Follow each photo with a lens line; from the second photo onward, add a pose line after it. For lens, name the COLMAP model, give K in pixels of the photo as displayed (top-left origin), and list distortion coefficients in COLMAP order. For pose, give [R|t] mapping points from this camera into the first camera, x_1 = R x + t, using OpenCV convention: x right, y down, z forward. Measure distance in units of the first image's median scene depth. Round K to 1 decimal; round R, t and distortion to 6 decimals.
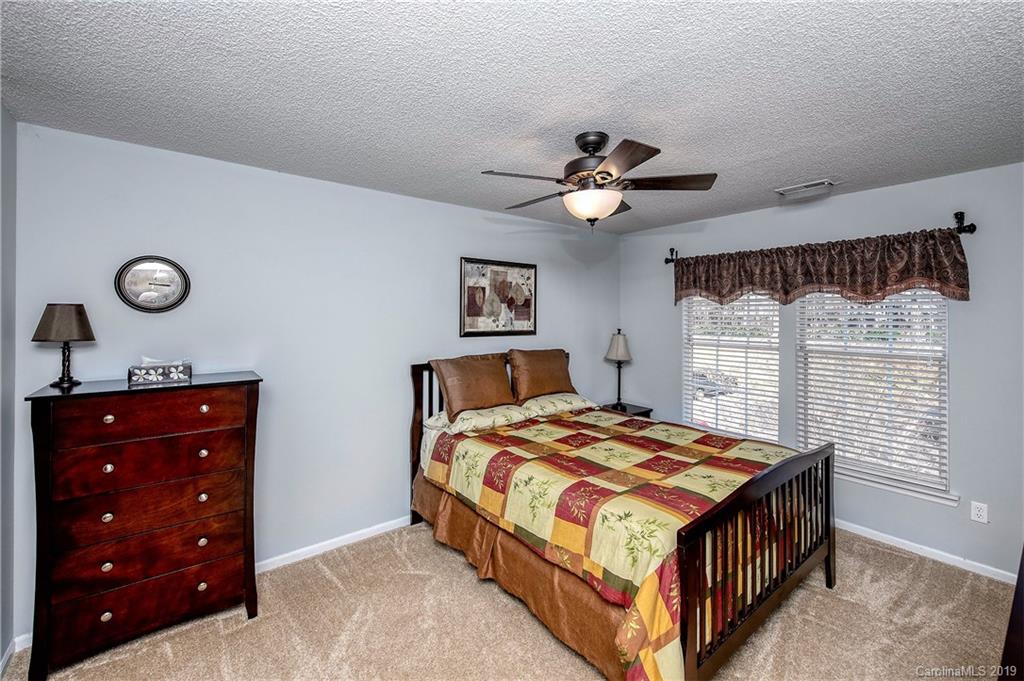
lens RADIAL K [[415.2, 0, 517.5], [0, 415.2, 316.5], [0, 0, 1]] dist [0.003316, 0.000178]
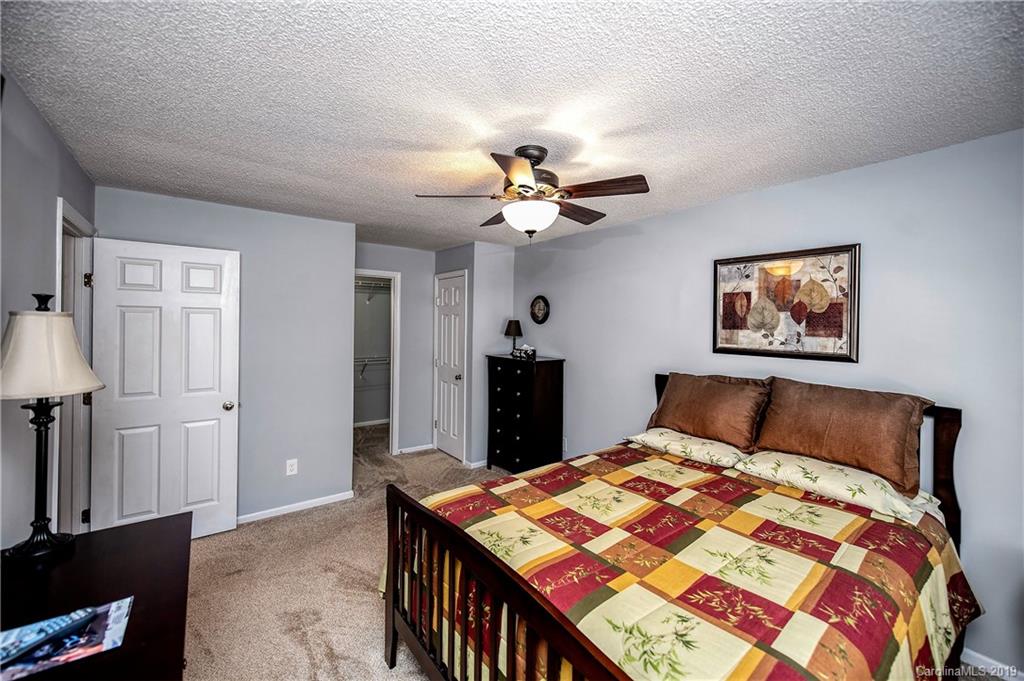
lens RADIAL K [[415.2, 0, 518.9], [0, 415.2, 322.5], [0, 0, 1]] dist [0.003316, 0.000178]
pose [[0.001334, -0.007615, -0.999970, 0.700381], [-0.021144, 0.999747, -0.007642, 0.001866], [0.999776, 0.021154, 0.001173, 0.571229]]
